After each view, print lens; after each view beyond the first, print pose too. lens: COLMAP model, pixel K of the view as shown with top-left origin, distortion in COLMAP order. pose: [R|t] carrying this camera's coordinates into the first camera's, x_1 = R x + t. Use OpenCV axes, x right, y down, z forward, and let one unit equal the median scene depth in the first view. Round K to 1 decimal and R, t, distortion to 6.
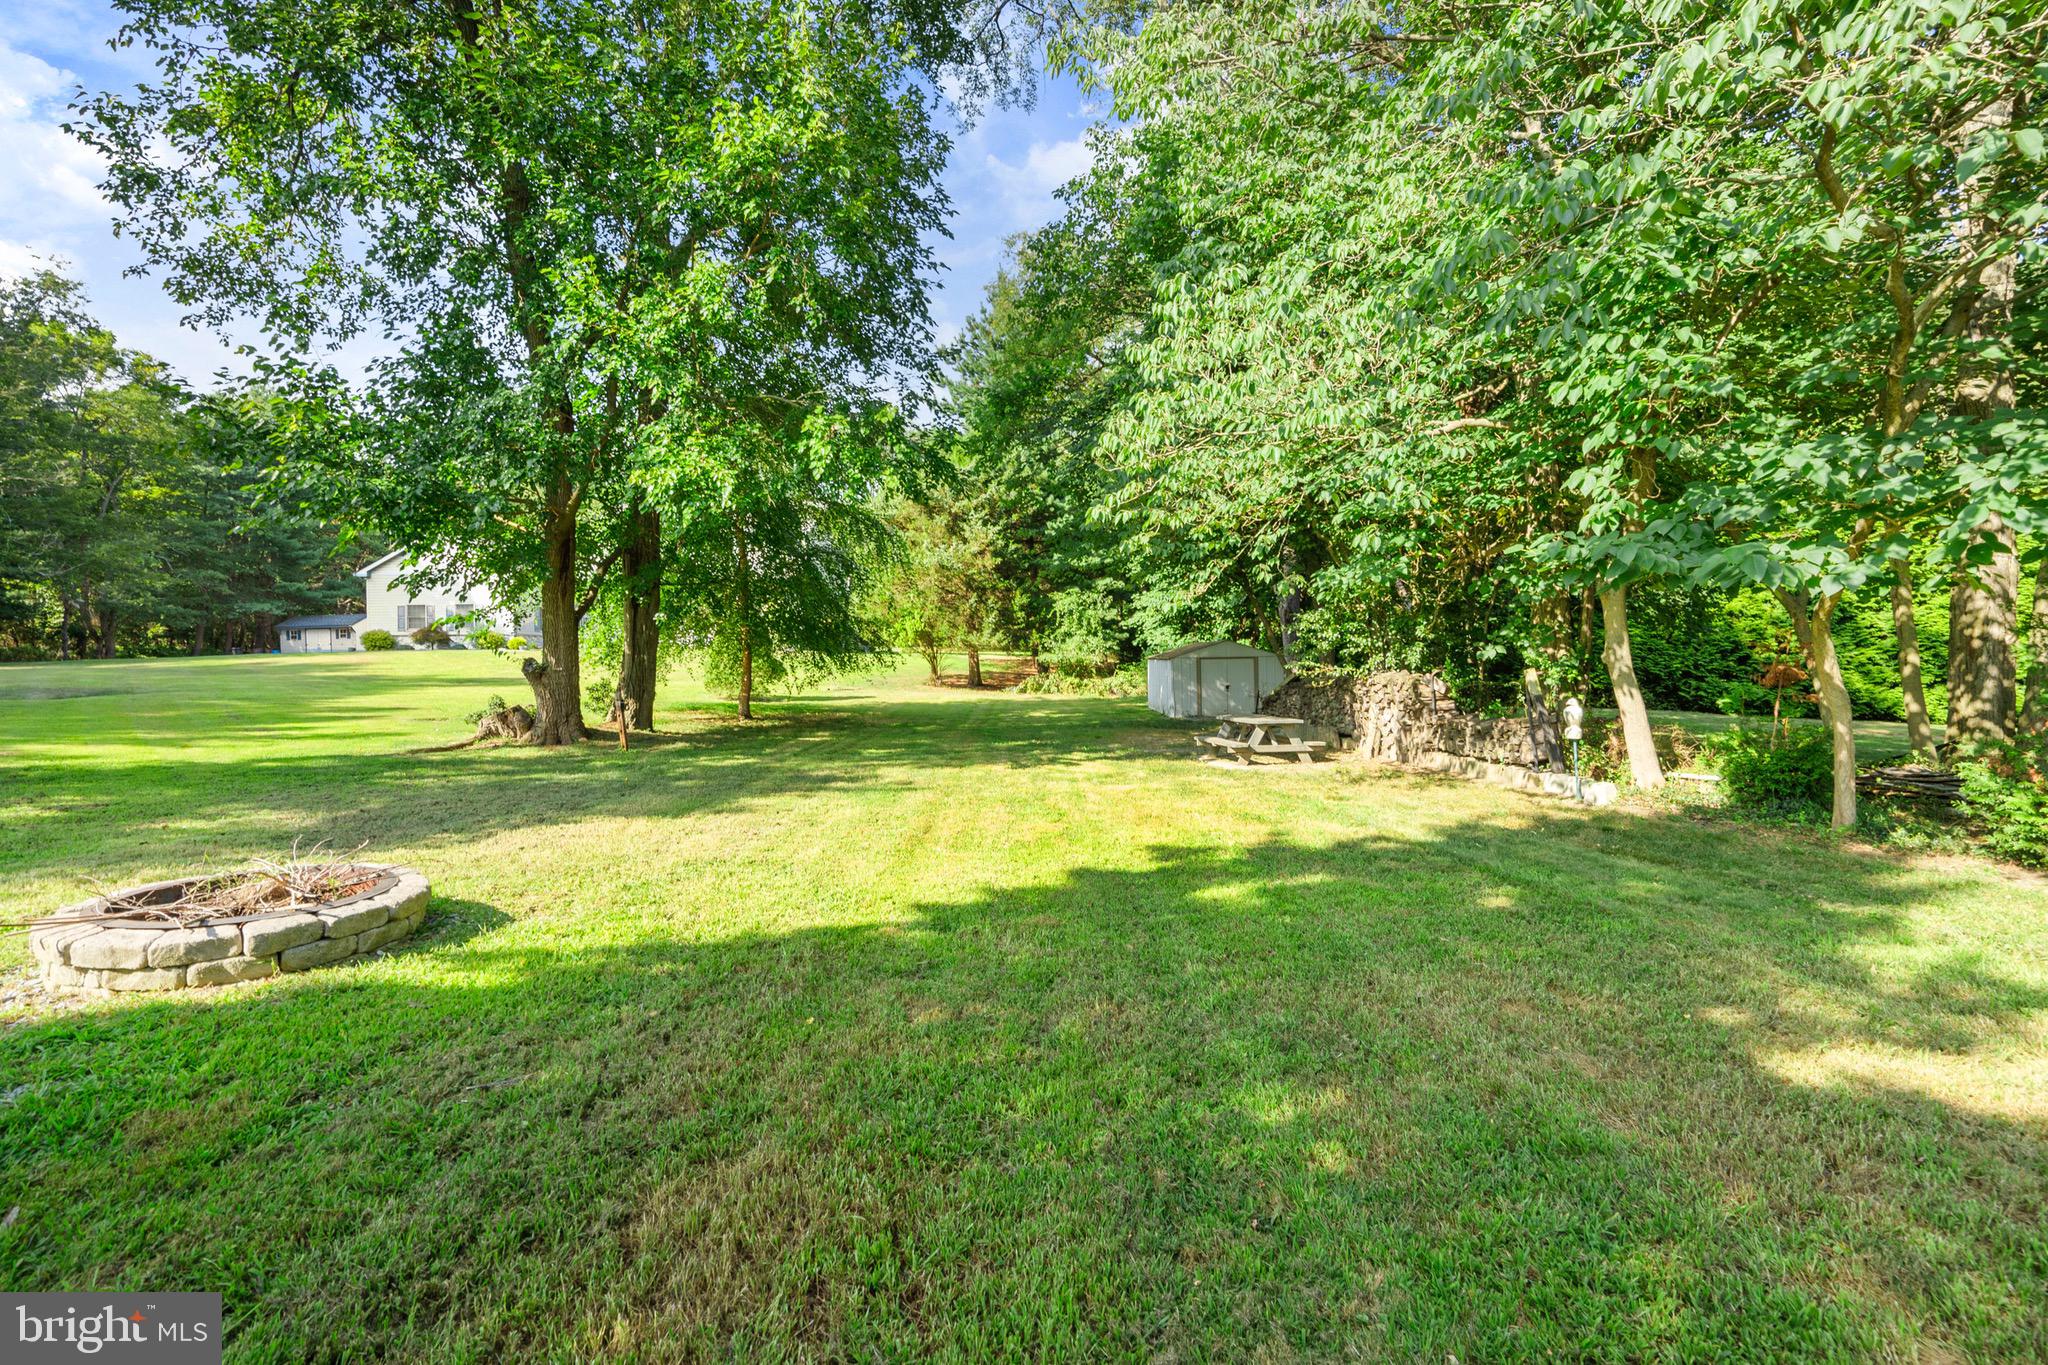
lens RADIAL K [[960.3, 0, 1024.1], [0, 960.3, 687.1], [0, 0, 1]] dist [0.011088, 0.010645]
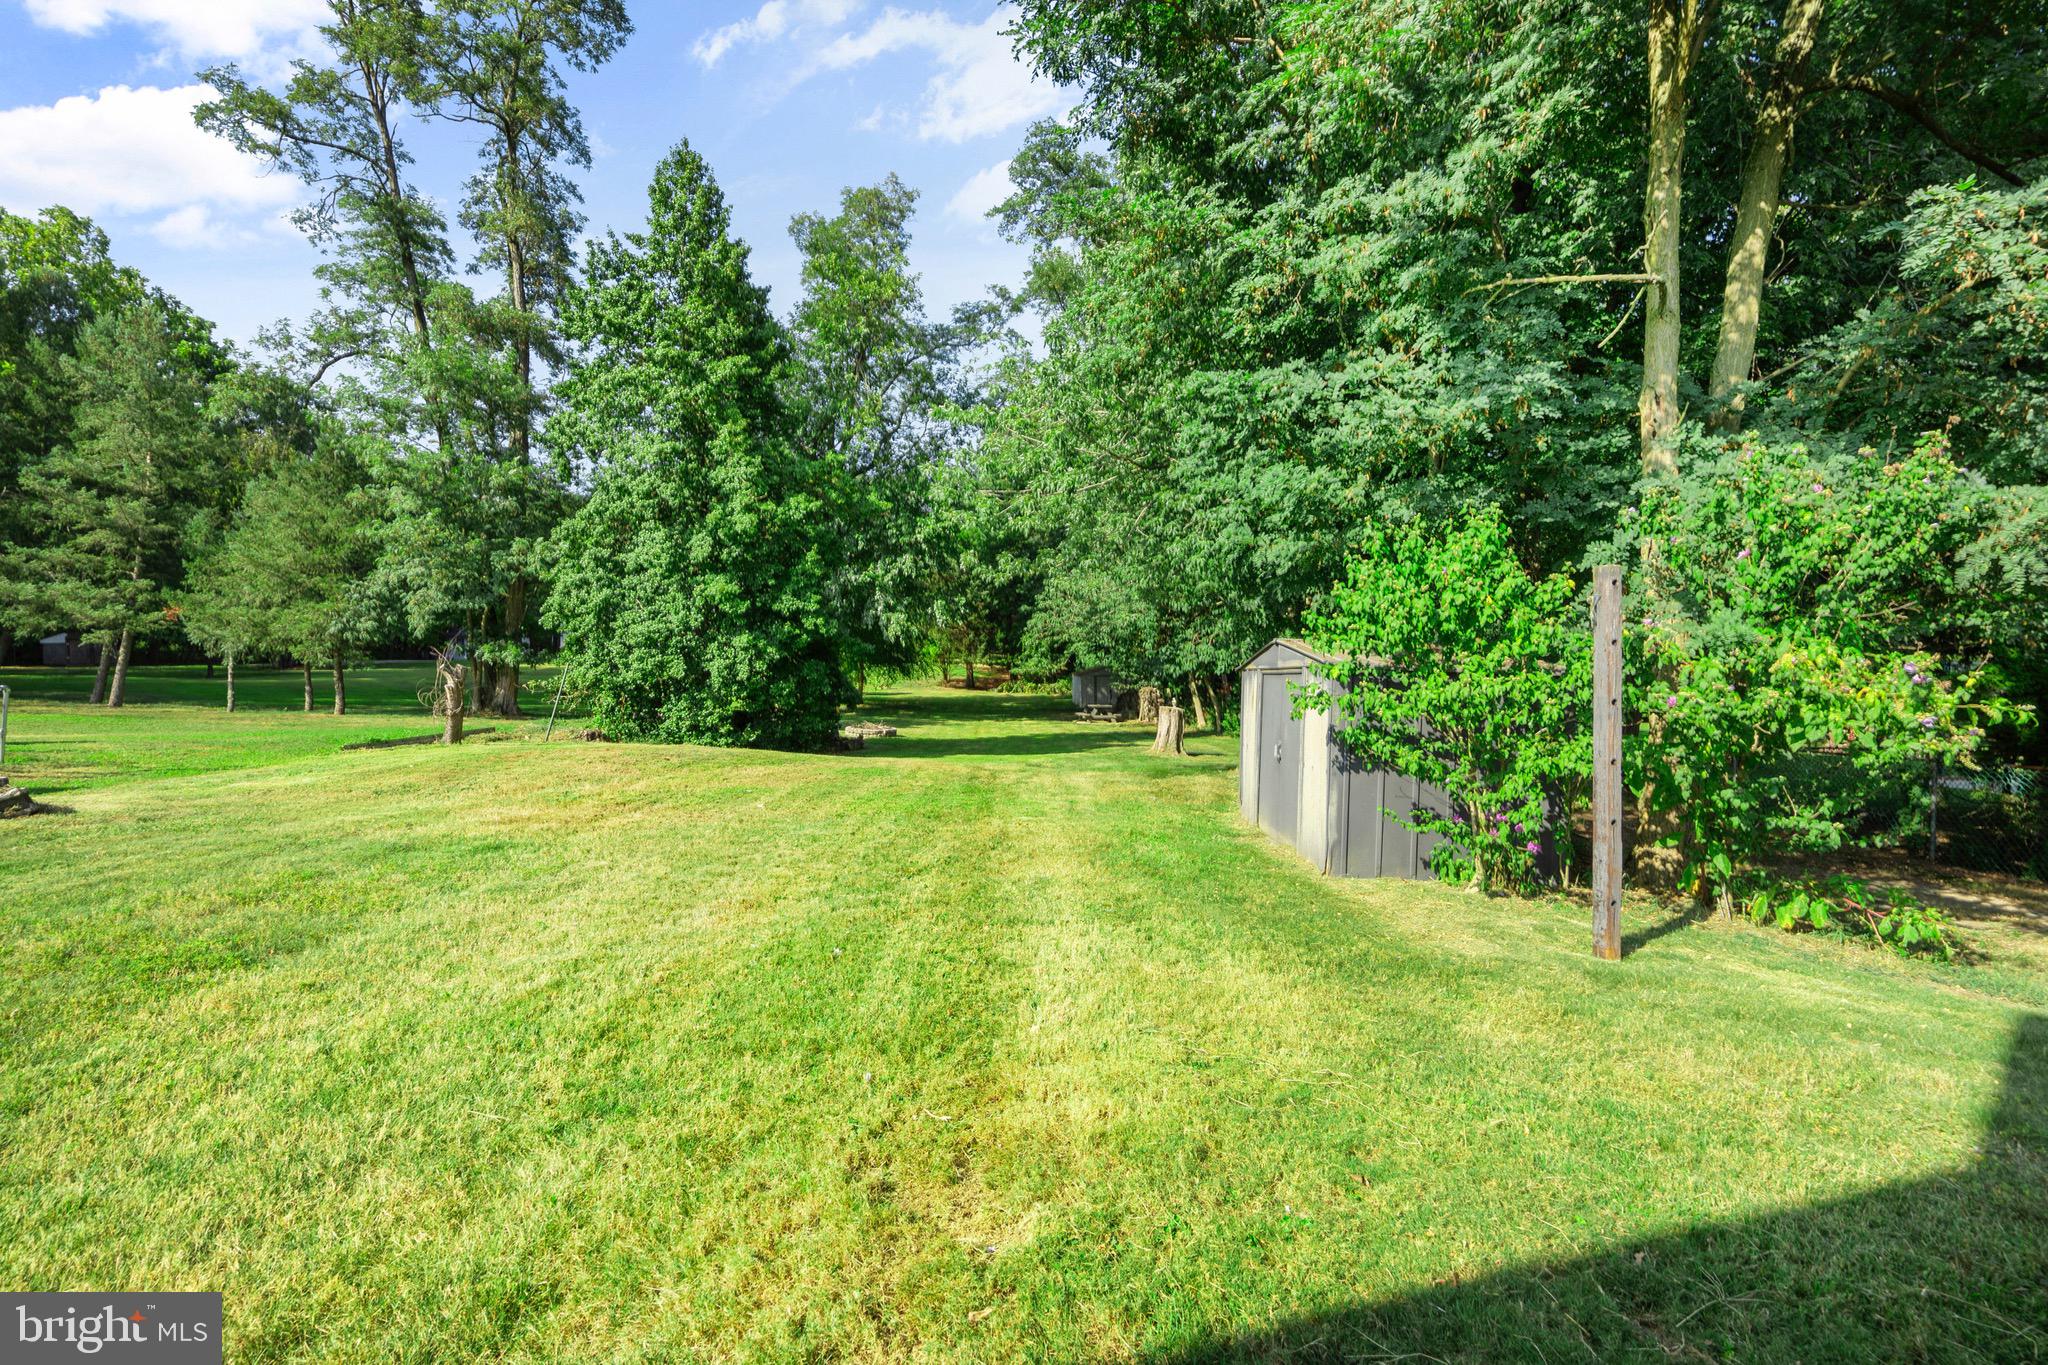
lens RADIAL K [[960.3, 0, 1023.8], [0, 960.3, 685.7], [0, 0, 1]] dist [0.011088, 0.010645]
pose [[0.999716, 0.011965, 0.020594, 0.003579], [-0.011997, 0.999927, 0.001427, -0.007573], [-0.020575, -0.001674, 0.999787, -0.642551]]
